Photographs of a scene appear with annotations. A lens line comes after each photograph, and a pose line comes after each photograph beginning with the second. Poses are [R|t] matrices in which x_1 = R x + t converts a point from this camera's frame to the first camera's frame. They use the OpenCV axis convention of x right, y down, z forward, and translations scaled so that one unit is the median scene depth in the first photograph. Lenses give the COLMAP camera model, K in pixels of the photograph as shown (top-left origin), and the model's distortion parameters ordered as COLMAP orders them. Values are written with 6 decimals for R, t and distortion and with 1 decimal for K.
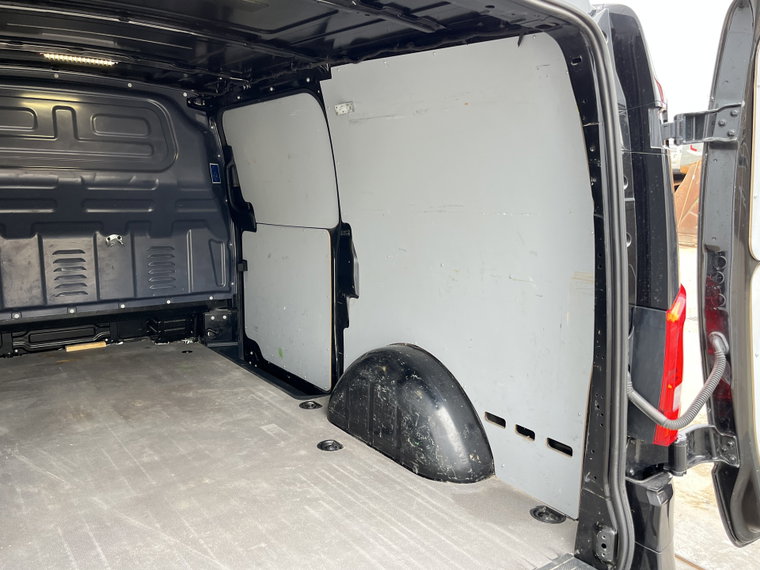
lens RADIAL K [[620.3, 0, 382.7], [0, 620.3, 297.0], [0, 0, 1]] dist [0.059739, -0.064085]
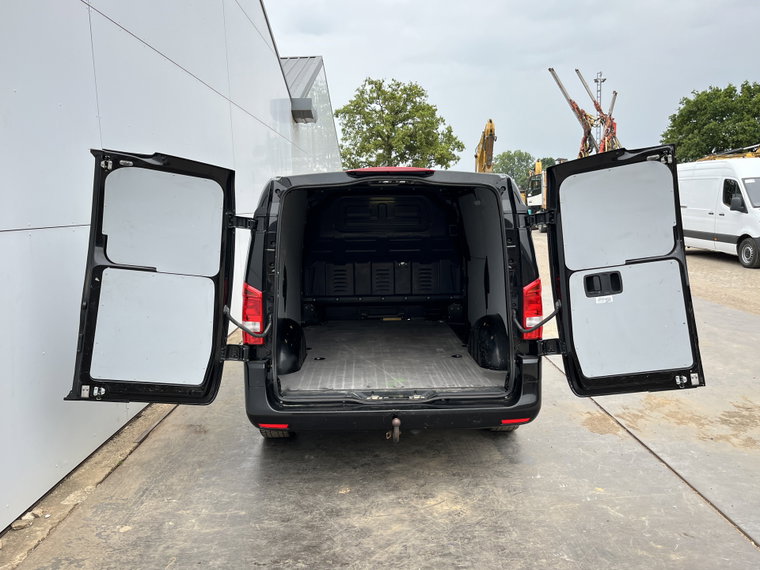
lens RADIAL K [[612.7, 0, 379.0], [0, 612.7, 301.5], [0, 0, 1]] dist [0.088327, -0.151047]
pose [[0.820713, 0.044757, -0.569585, 0.754368], [-0.073888, 0.996870, -0.028134, 0.104779], [0.566543, 0.065176, 0.821451, -0.783884]]
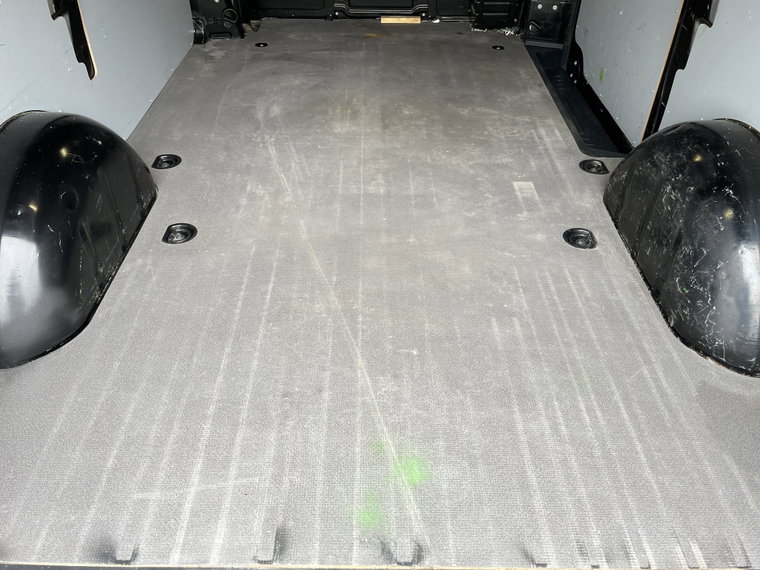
lens RADIAL K [[618.0, 0, 376.1], [0, 618.0, 286.2], [0, 0, 1]] dist [0.052233, -0.068475]
pose [[0.807453, 0.367907, -0.461155, 0.069489], [-0.100069, 0.855800, 0.507537, -0.056942], [0.581382, -0.363664, 0.727834, 0.236008]]
